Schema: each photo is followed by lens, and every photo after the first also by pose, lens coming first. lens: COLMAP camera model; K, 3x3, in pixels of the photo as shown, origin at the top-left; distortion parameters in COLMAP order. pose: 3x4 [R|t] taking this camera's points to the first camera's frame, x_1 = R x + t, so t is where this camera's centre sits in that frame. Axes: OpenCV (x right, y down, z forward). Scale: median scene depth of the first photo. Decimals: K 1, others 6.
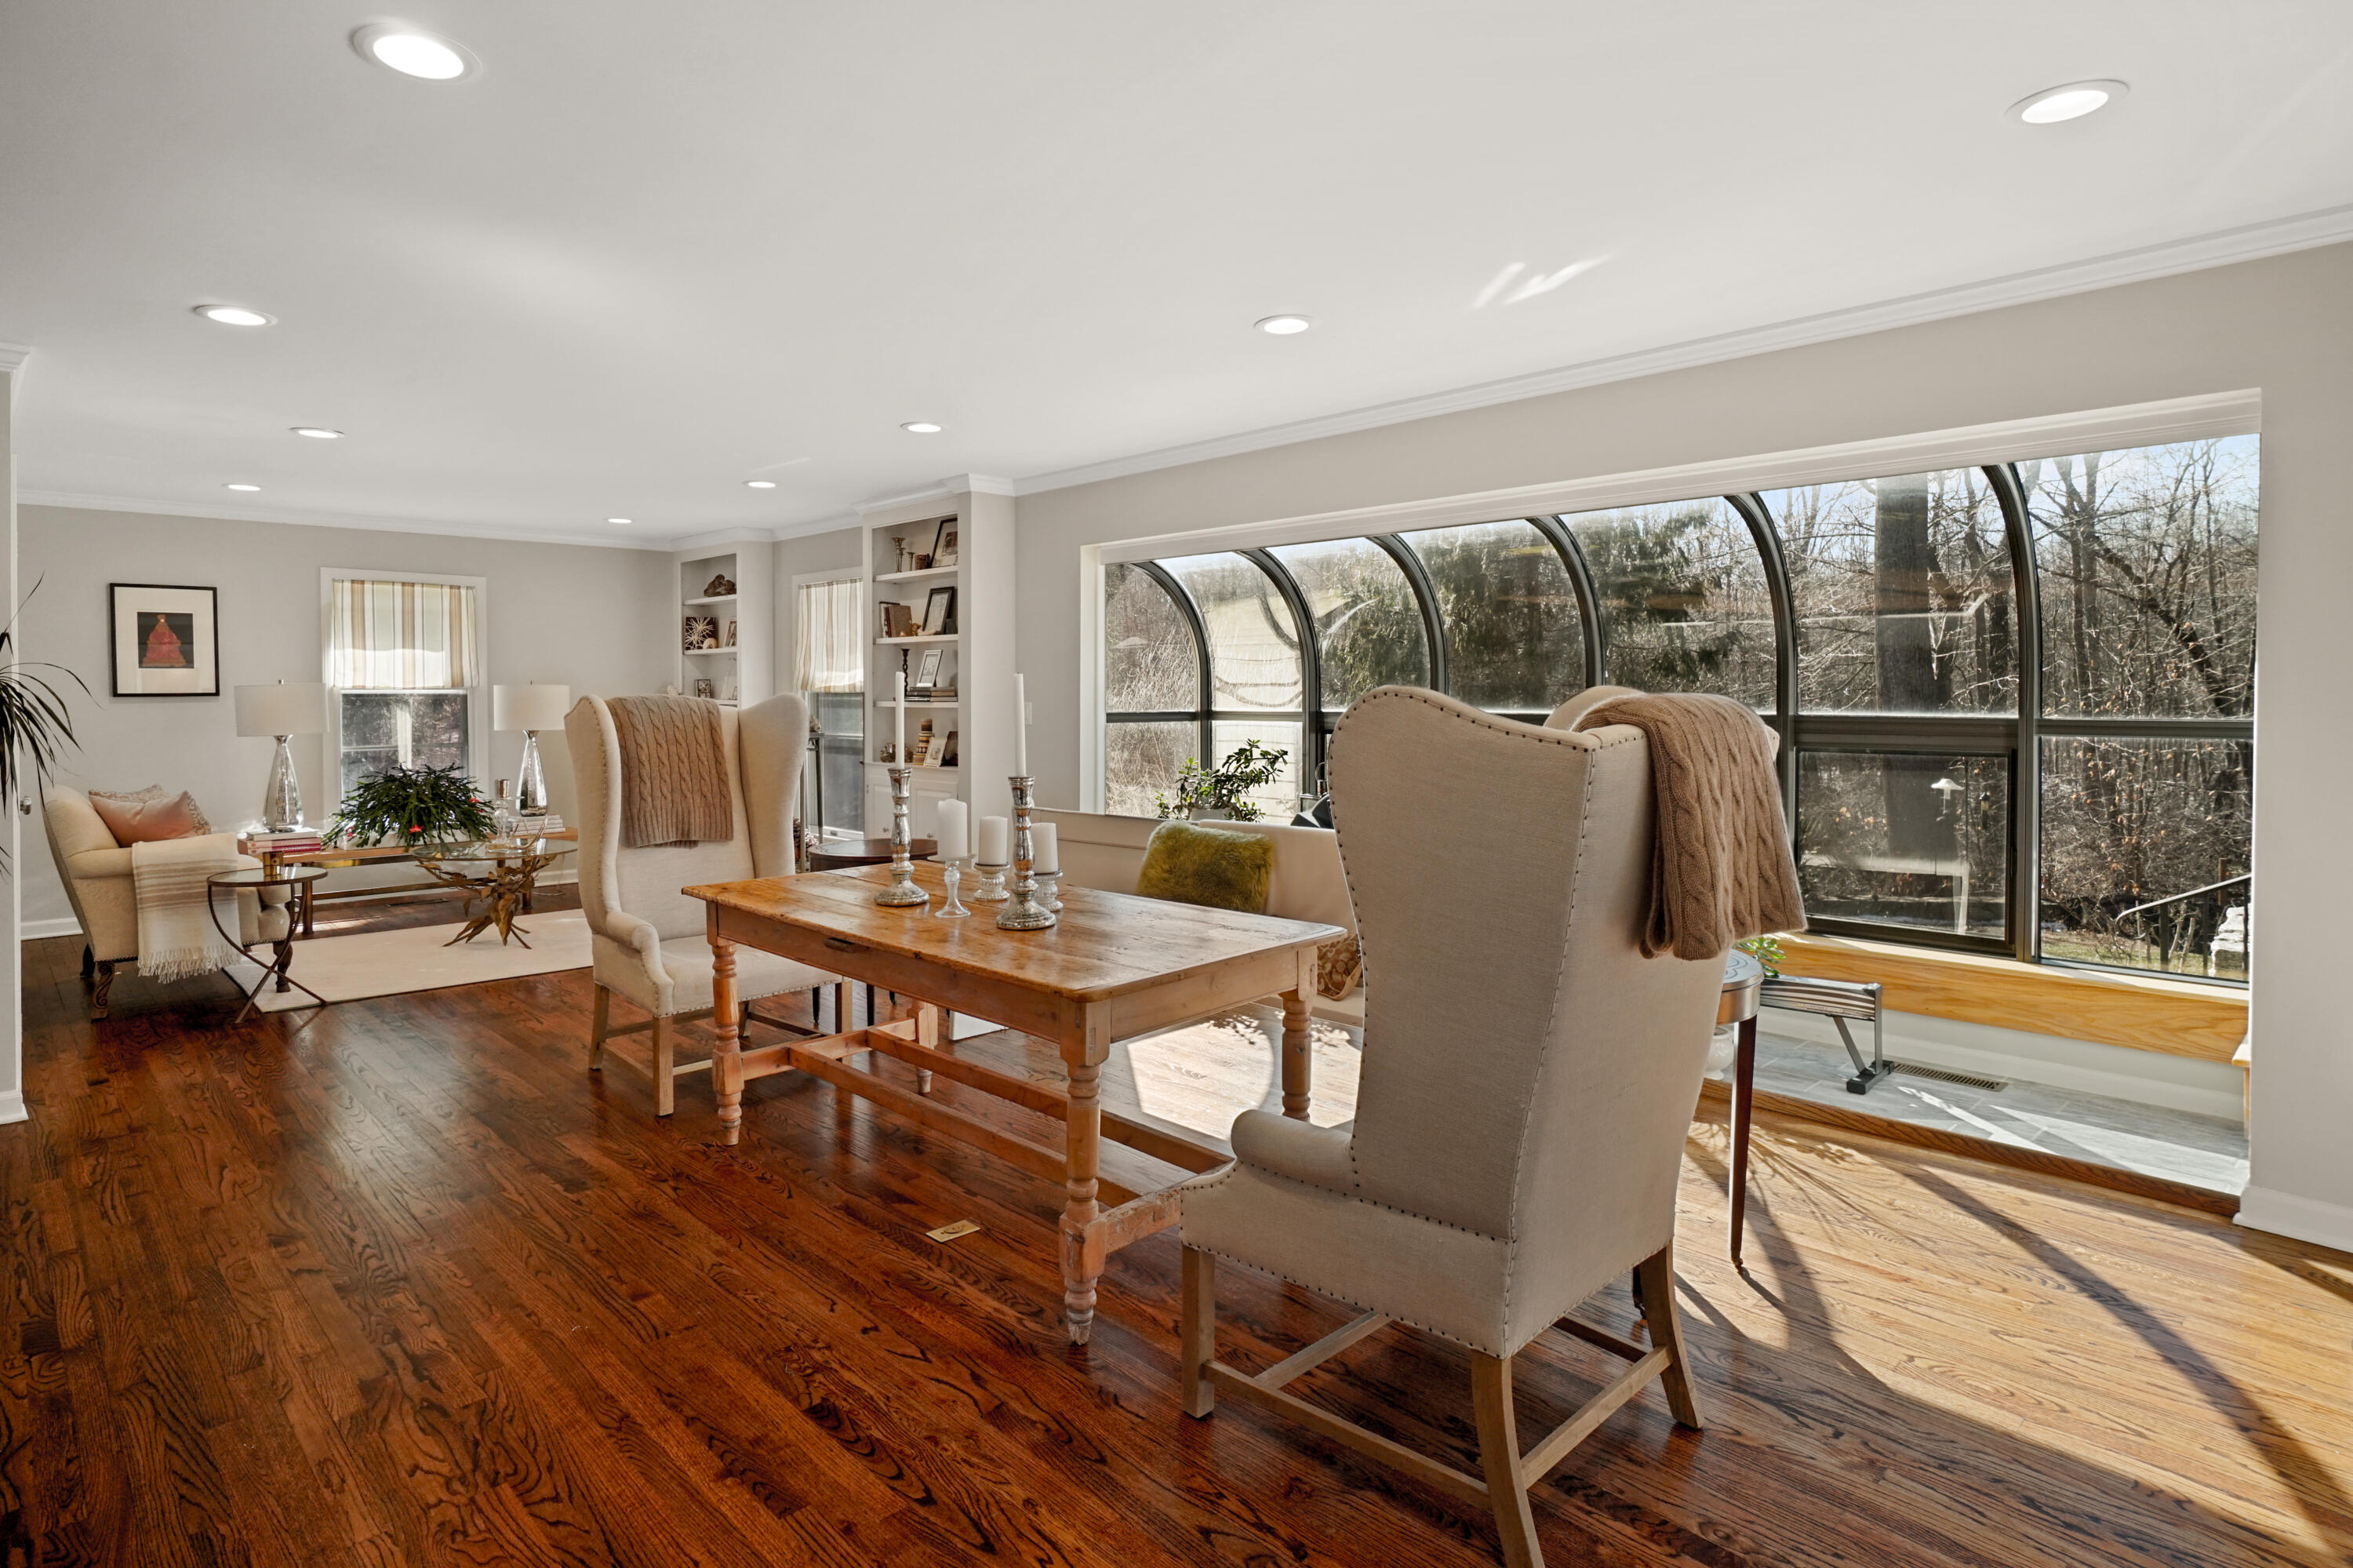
lens RADIAL K [[1243.9, 0, 1134.0], [0, 1243.9, 728.1], [0, 0, 1]] dist [-0.004969, 0.002553]
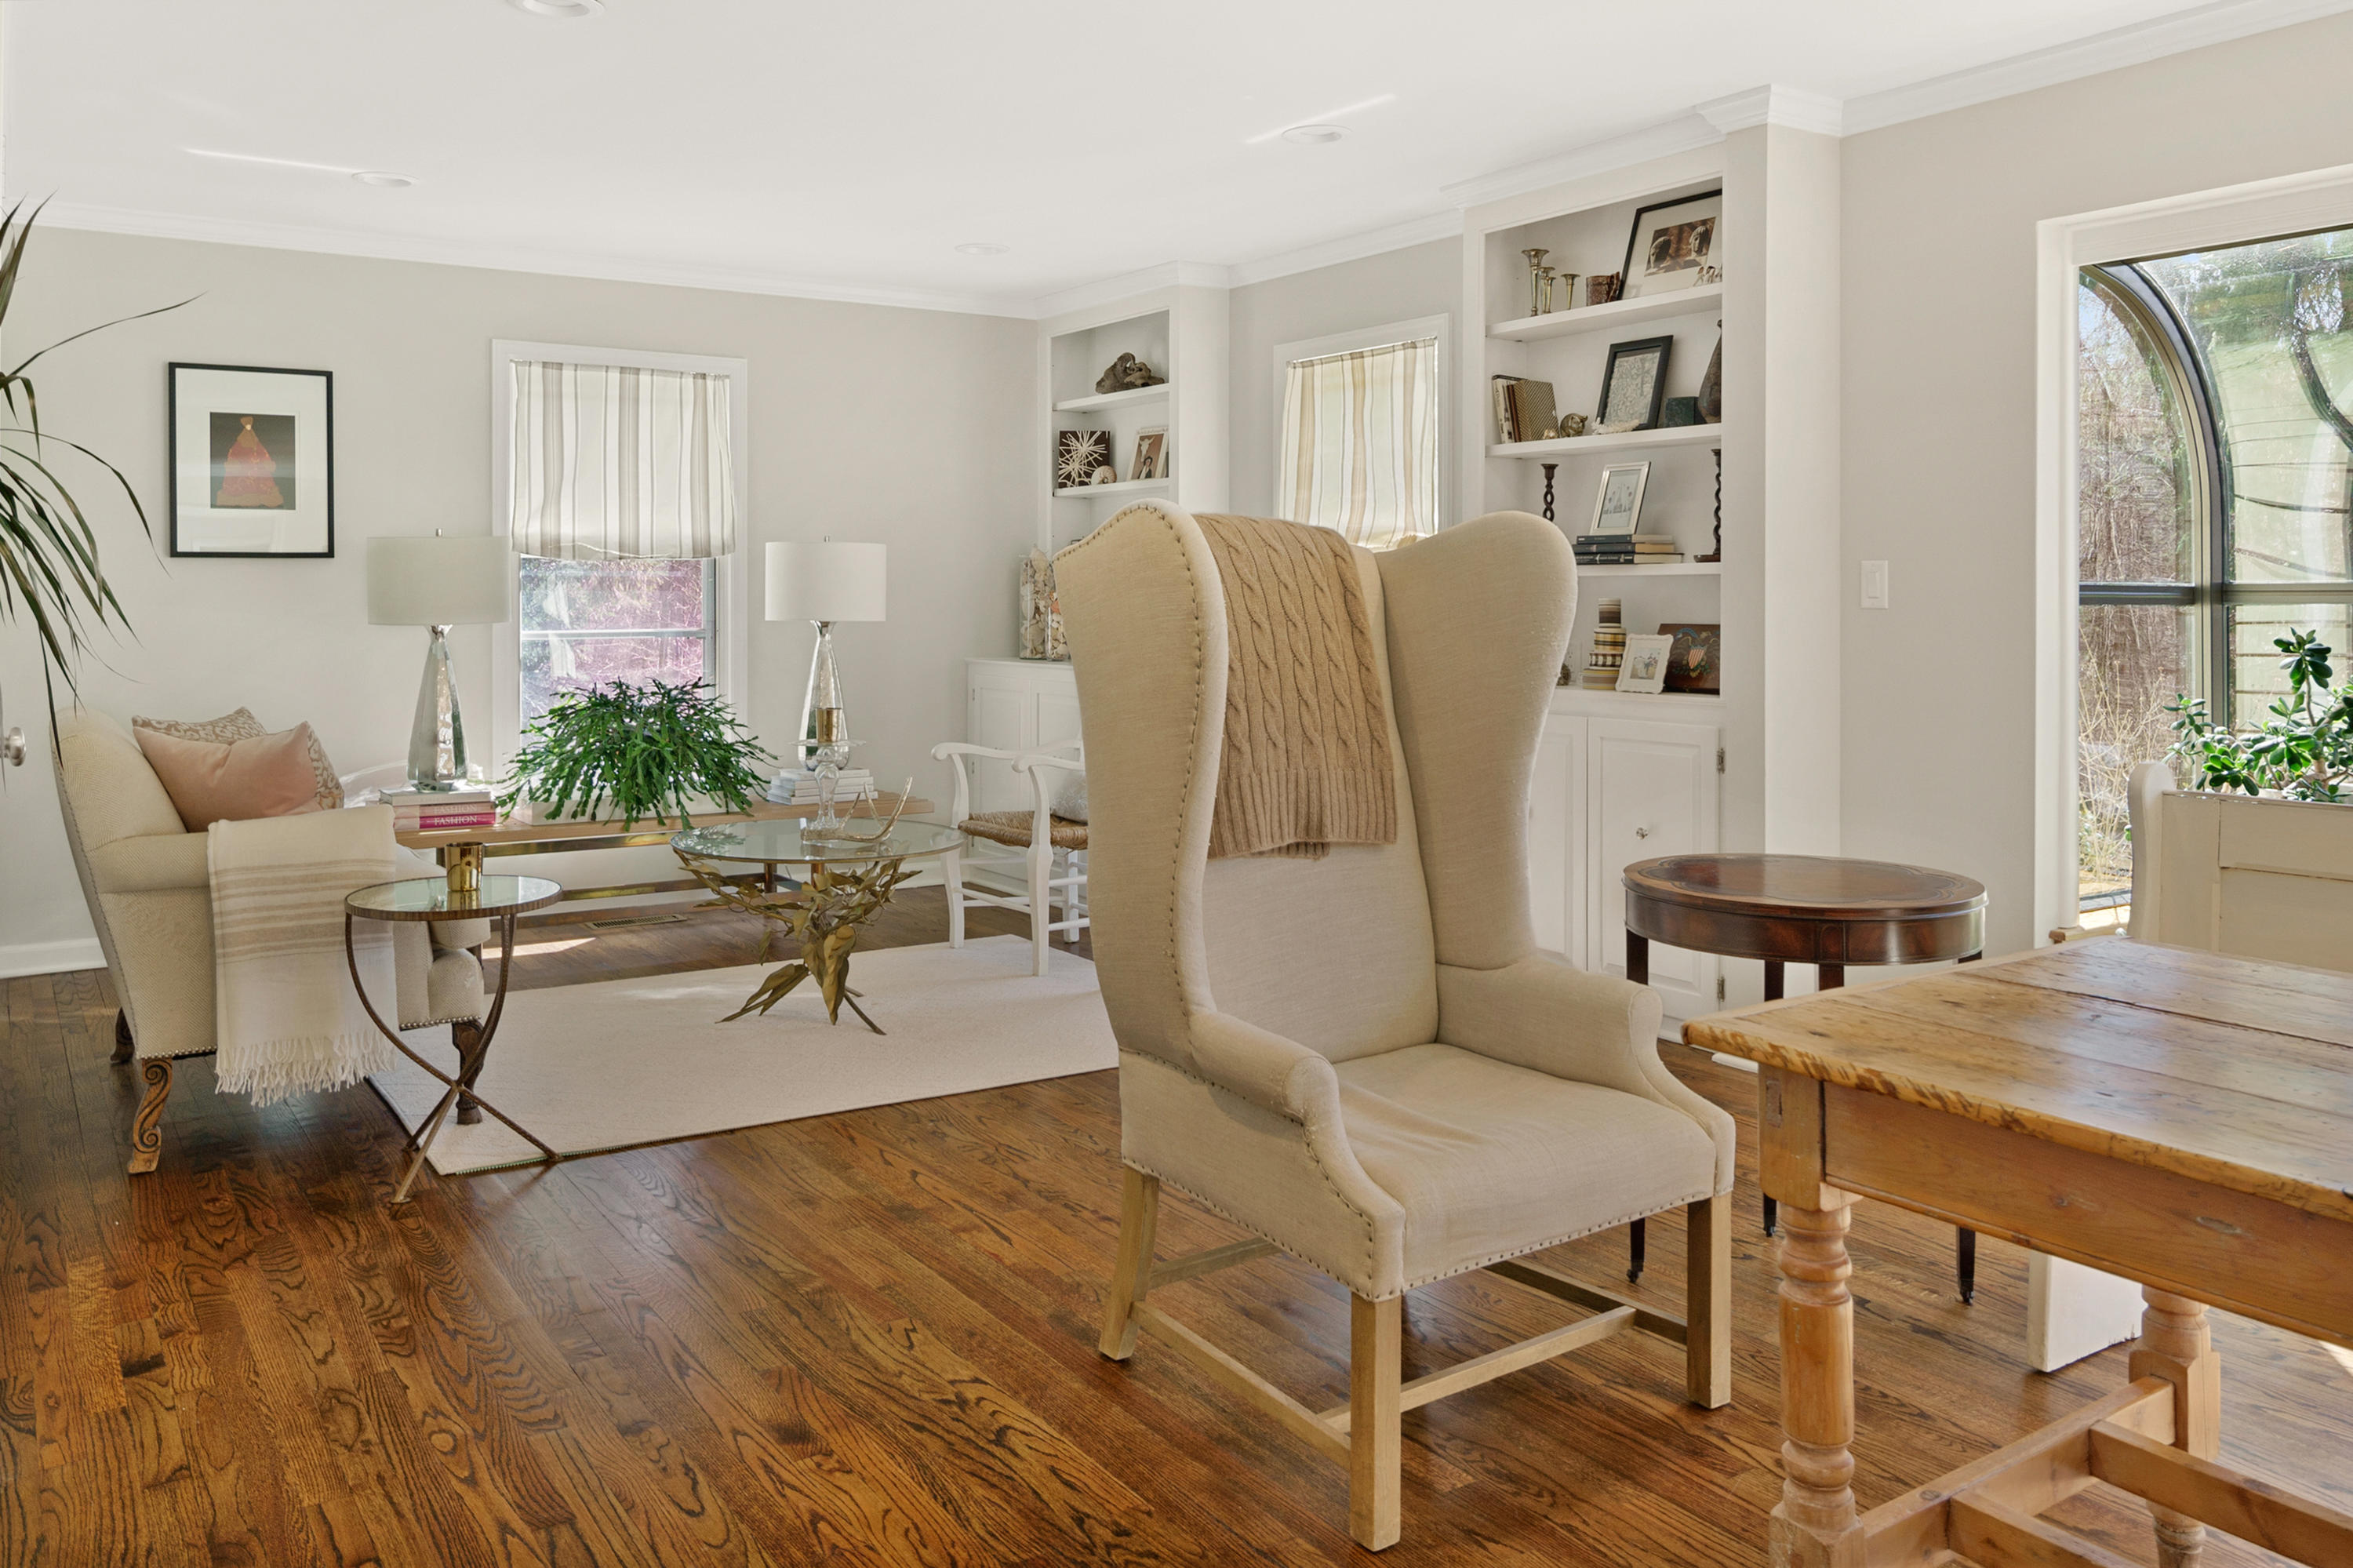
lens RADIAL K [[1810.0, 0, 1179.4], [0, 1810.0, 623.9], [0, 0, 1]] dist [0.009909, -0.000557]
pose [[0.984781, 0.005028, -0.173727, -0.216182], [-0.007429, 0.999886, -0.013174, 0.013718], [0.173641, 0.014264, 0.984706, 0.253826]]
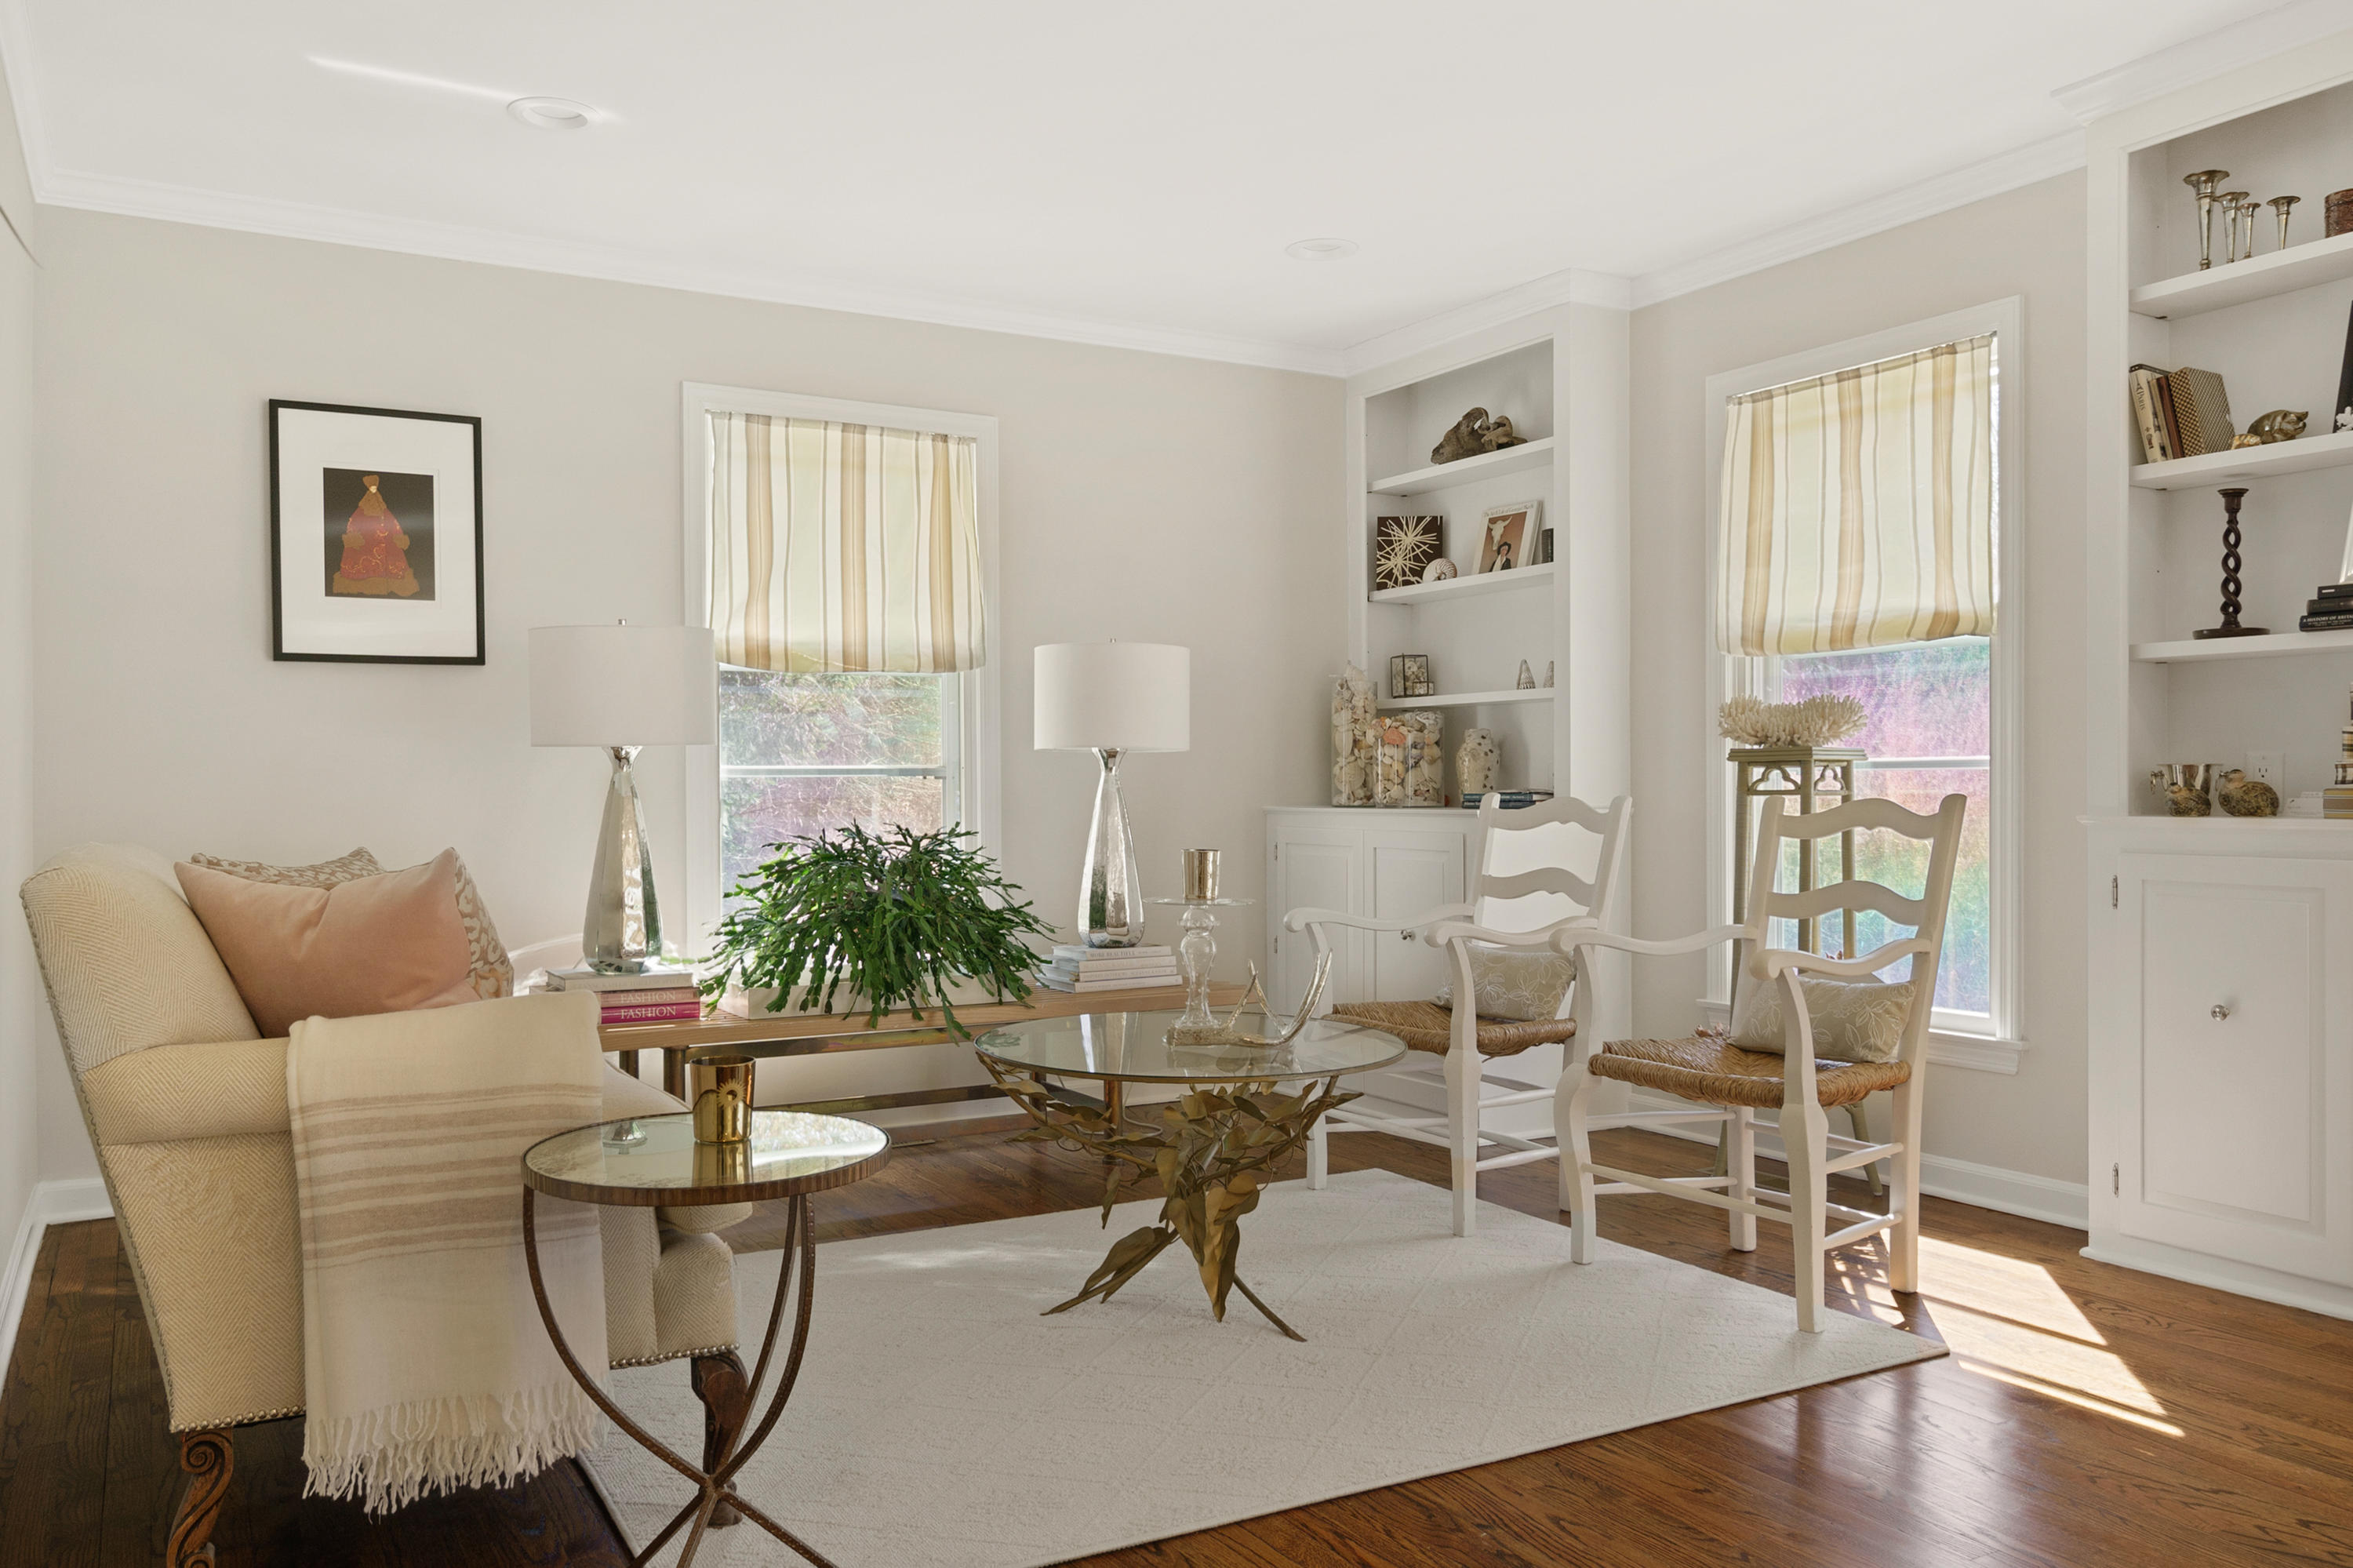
lens RADIAL K [[1816.5, 0, 1177.8], [0, 1816.5, 820.1], [0, 0, 1]] dist [0.003959, 0.003709]
pose [[0.970981, 0.000988, -0.239156, -0.368424], [-0.003007, 0.999963, -0.008078, 0.034956], [0.239139, 0.008563, 0.970948, 0.465039]]
